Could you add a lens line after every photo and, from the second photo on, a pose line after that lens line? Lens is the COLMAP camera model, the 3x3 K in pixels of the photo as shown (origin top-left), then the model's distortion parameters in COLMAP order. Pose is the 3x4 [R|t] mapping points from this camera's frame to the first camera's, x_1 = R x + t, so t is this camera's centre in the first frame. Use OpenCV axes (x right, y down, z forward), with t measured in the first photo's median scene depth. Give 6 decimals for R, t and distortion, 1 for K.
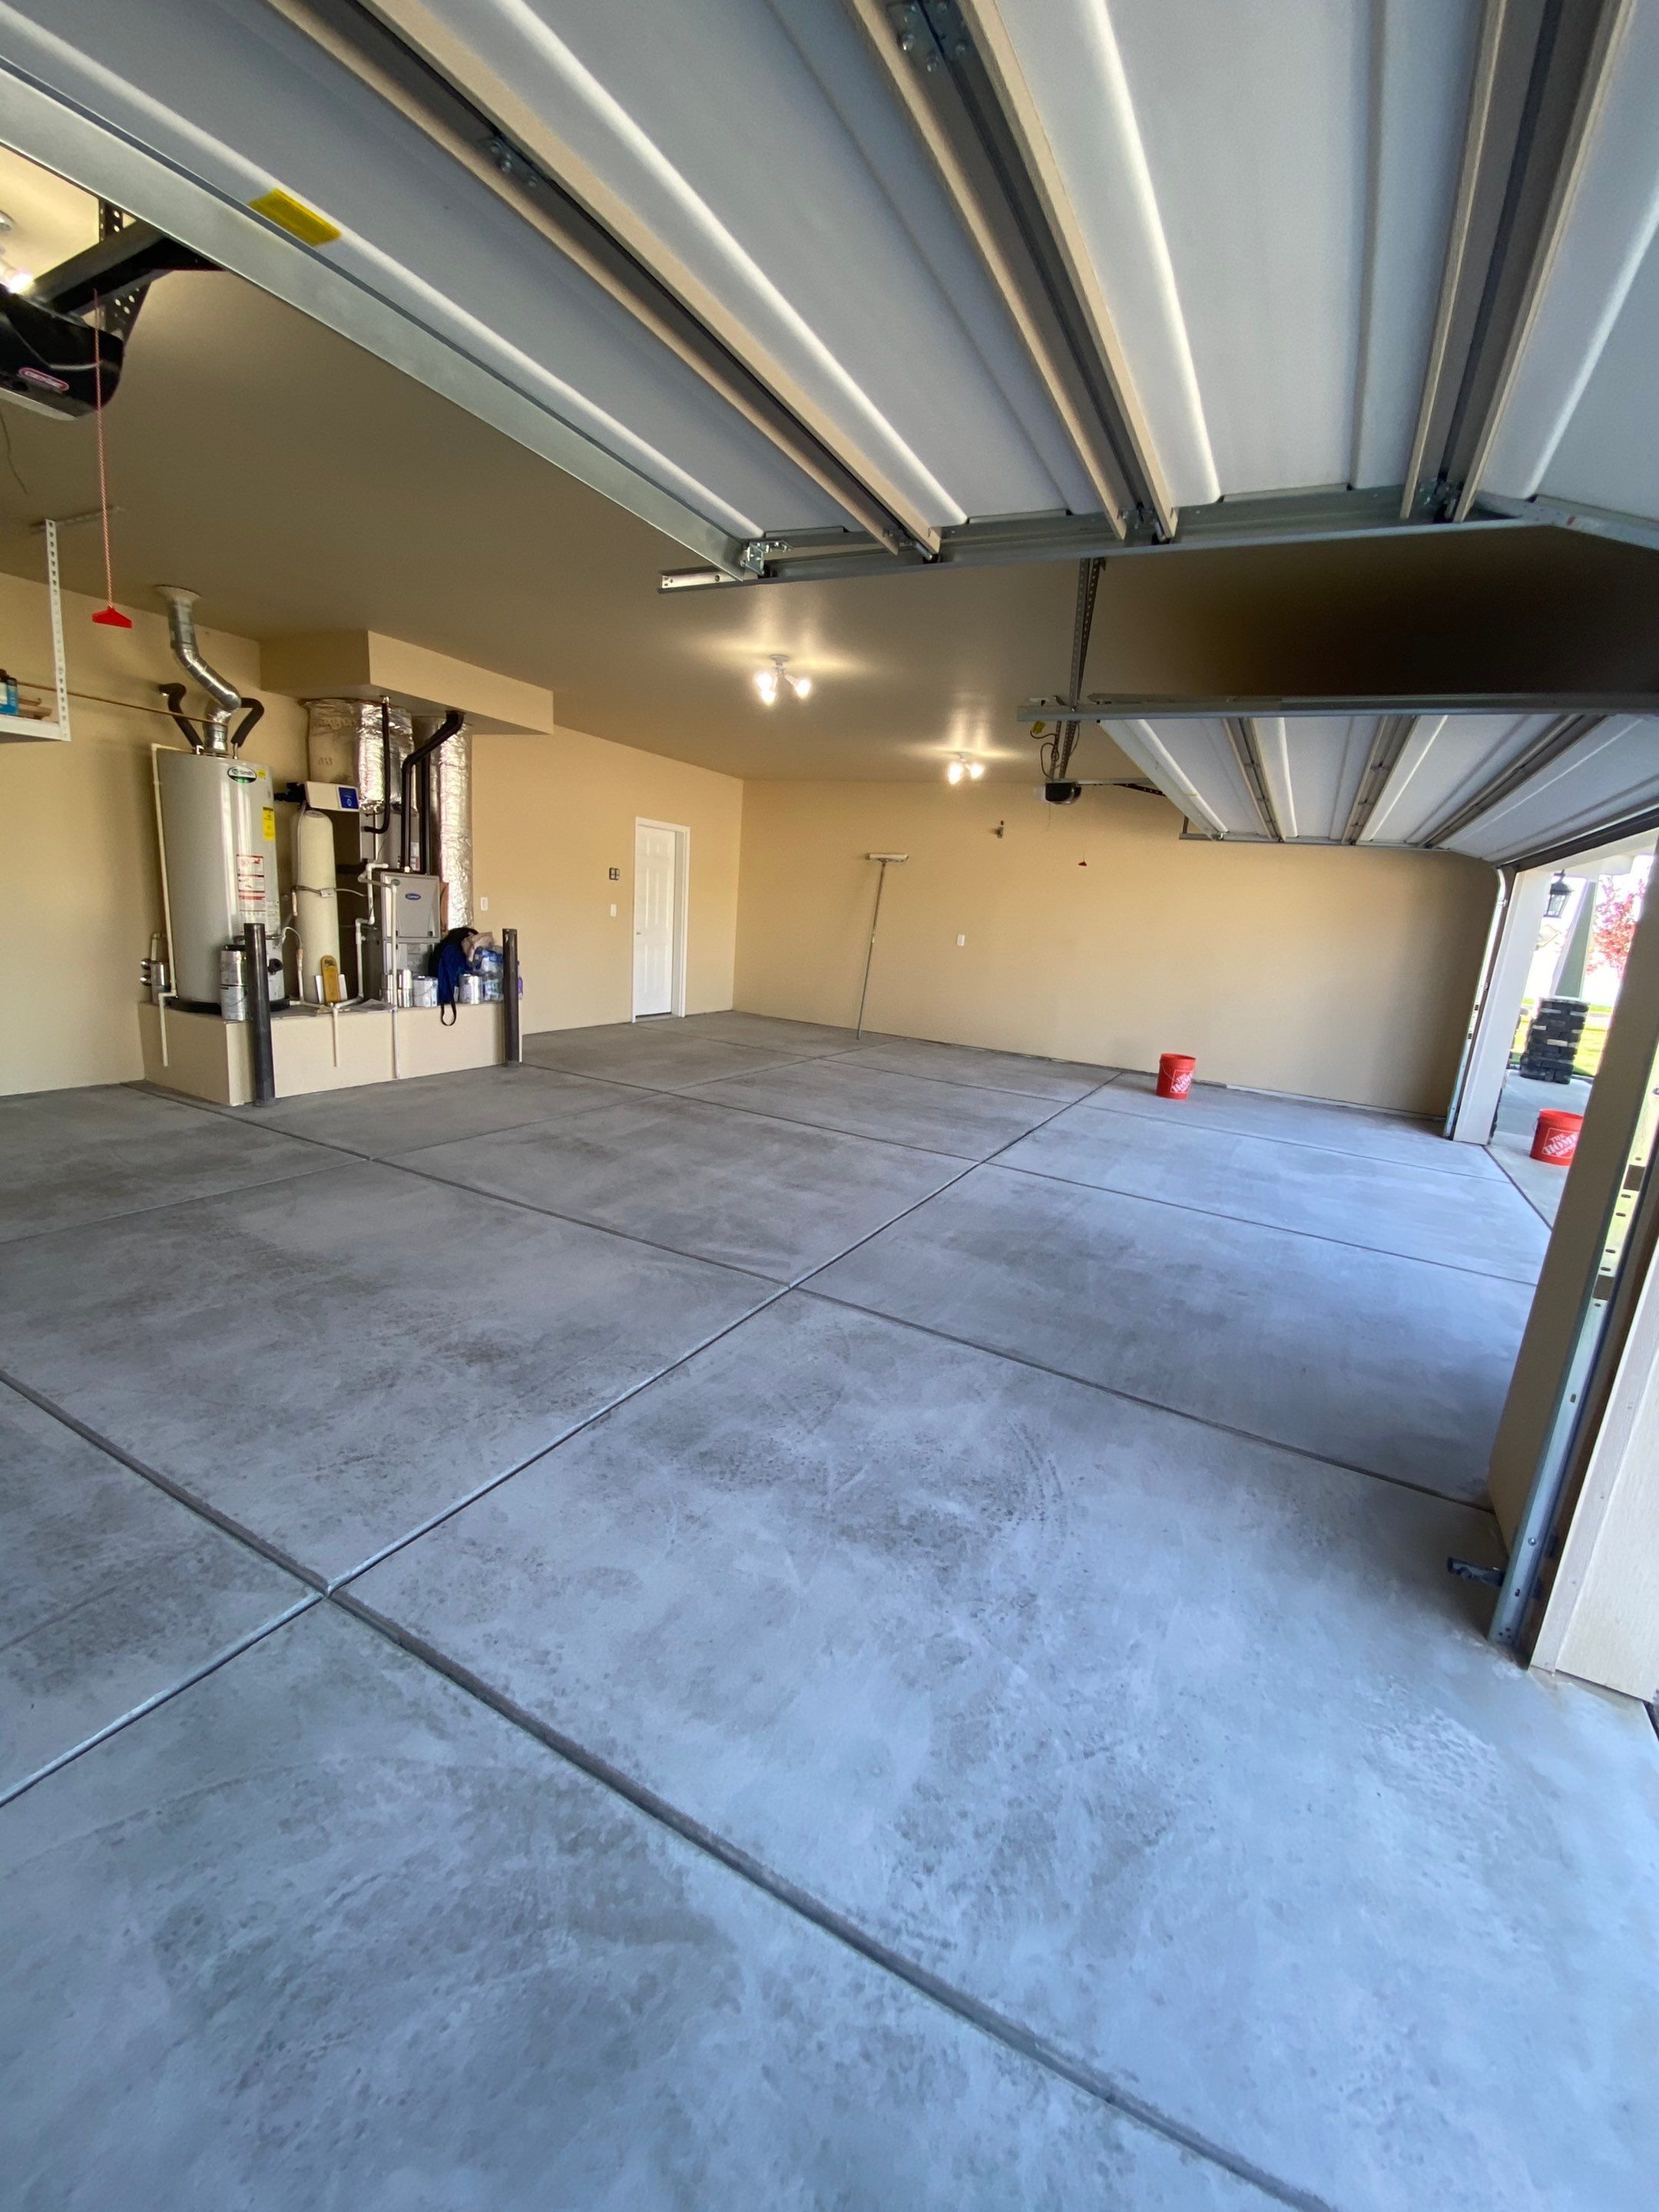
lens RADIAL K [[908.7, 0, 829.5], [0, 908.7, 1106.0], [0, 0, 1]] dist [0.002662, -0.012054]
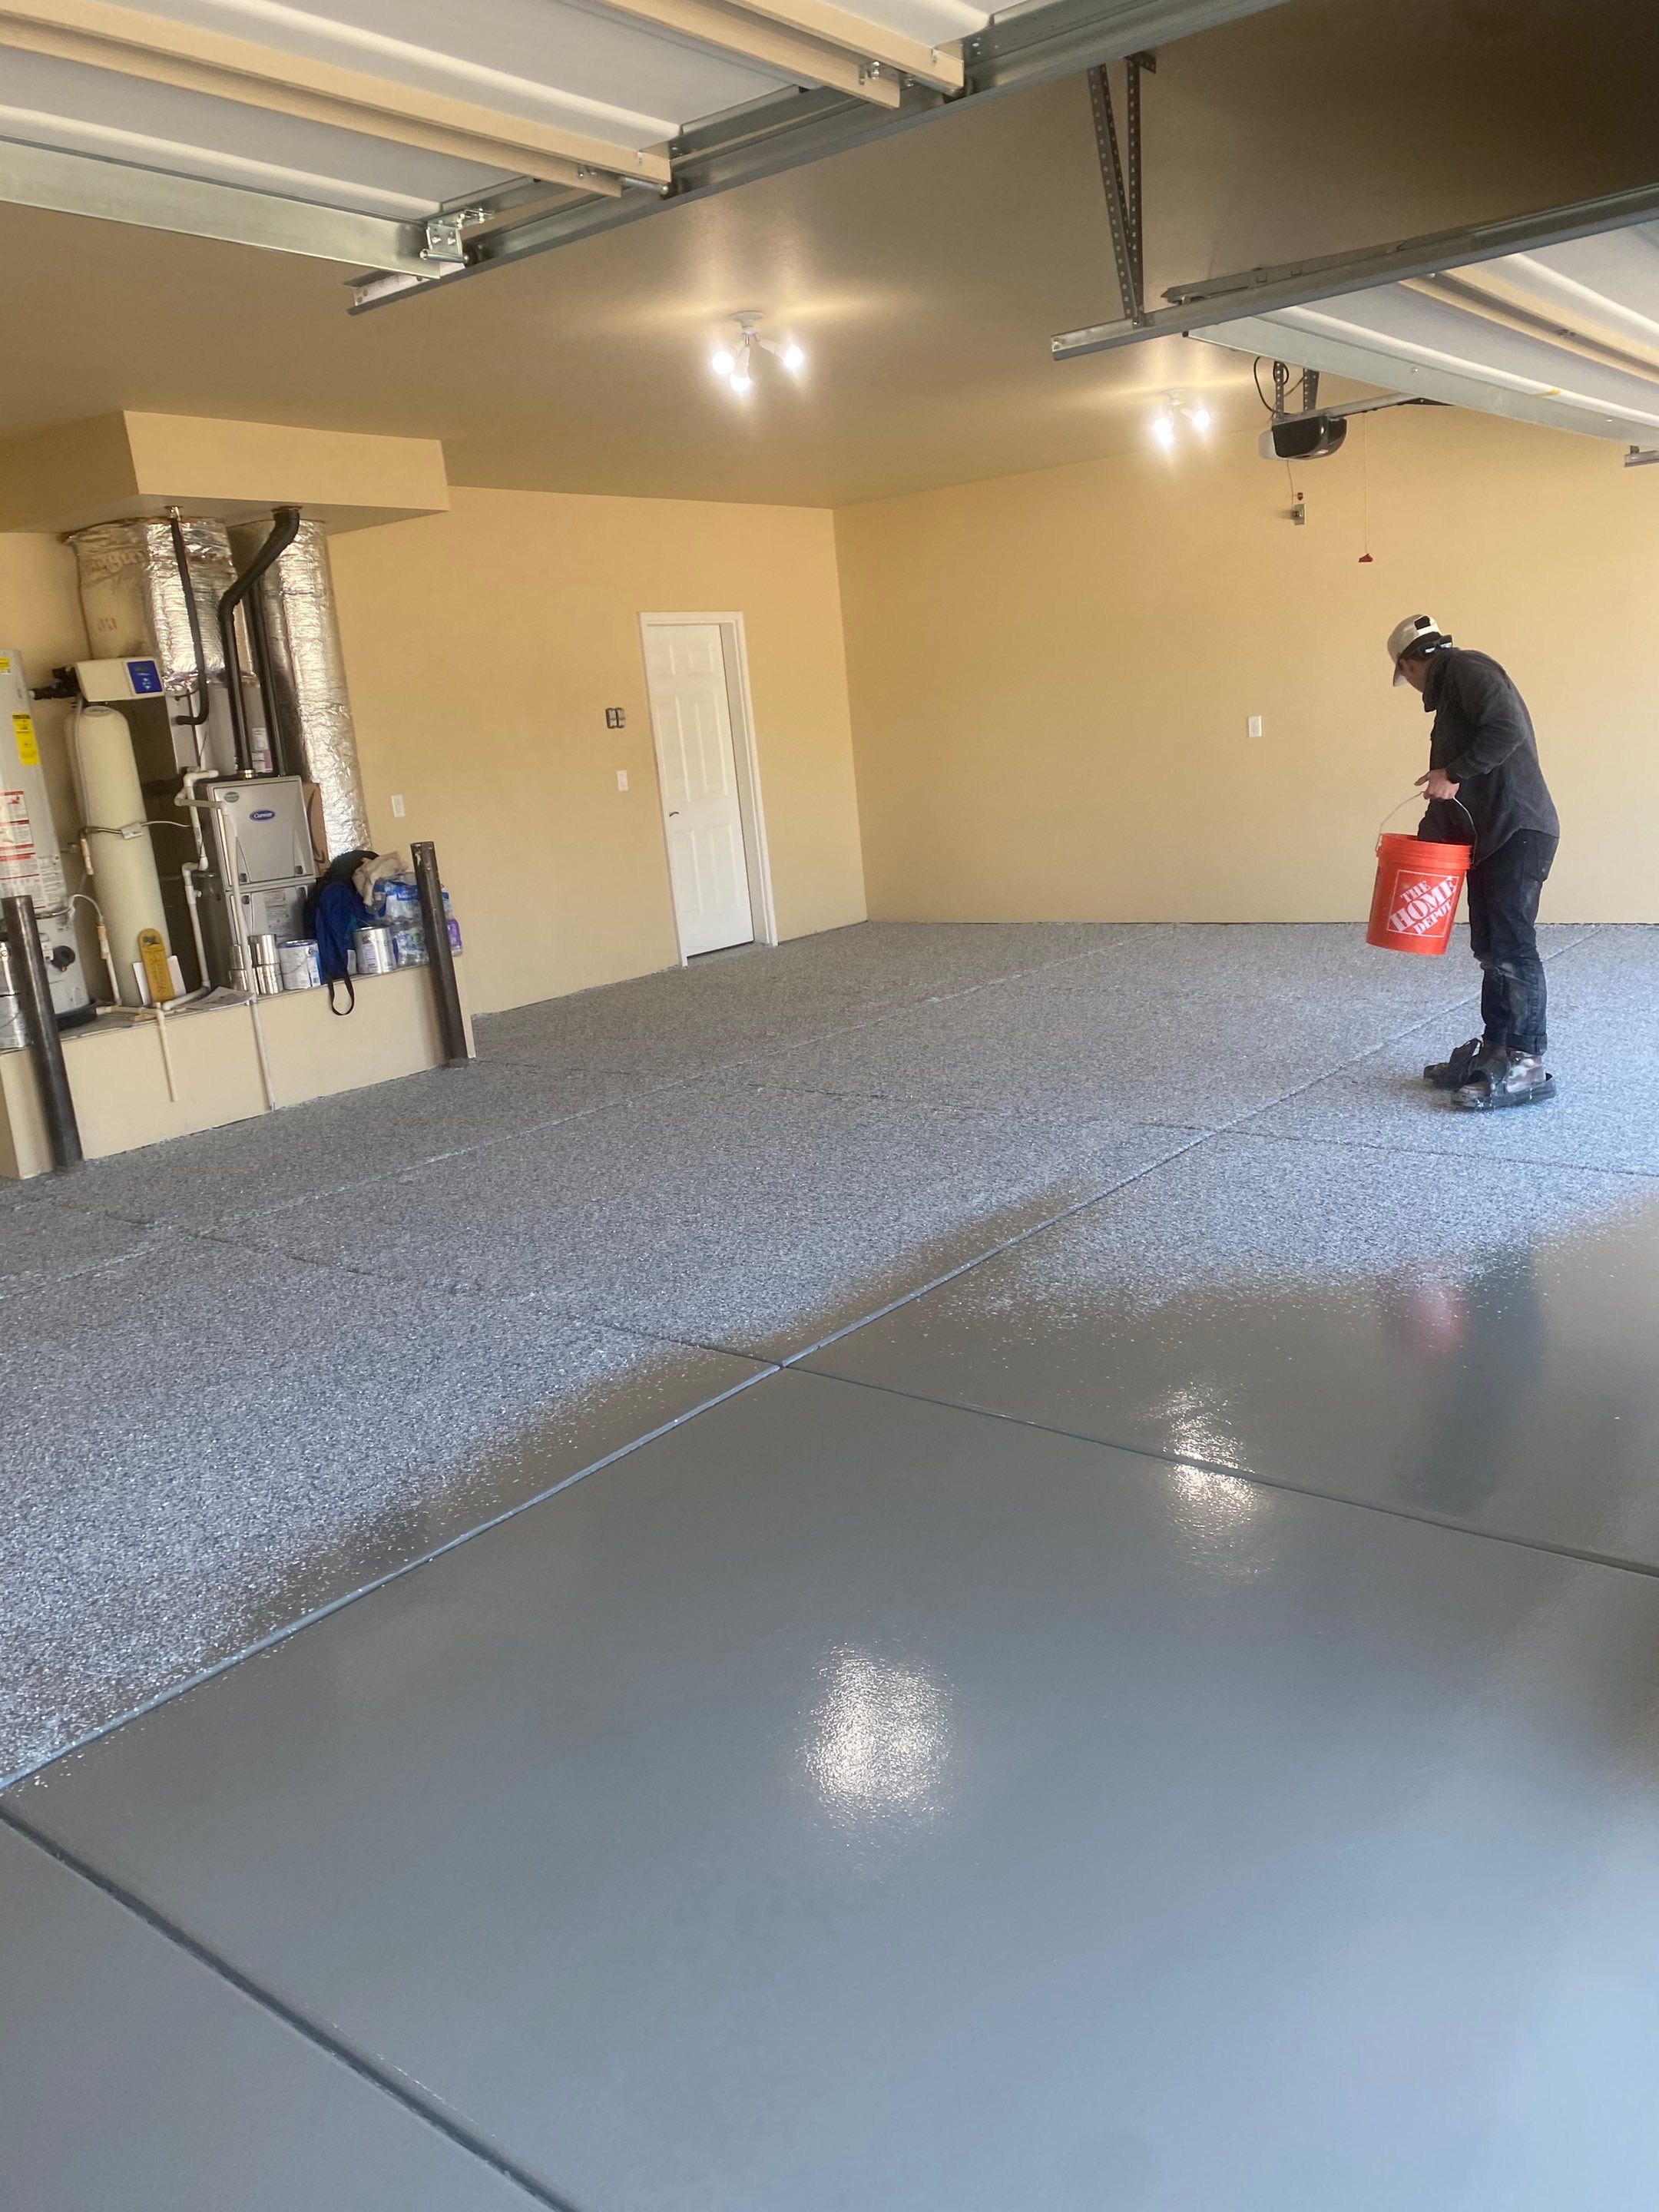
lens RADIAL K [[1735.3, 0, 903.1], [0, 1735.3, 1112.6], [0, 0, 1]] dist [0.001376, -0.003427]
pose [[0.971977, -0.121481, -0.201251, 0.184630], [0.122940, 0.992400, -0.005285, 0.031701], [0.200364, -0.019605, 0.979525, -0.079261]]
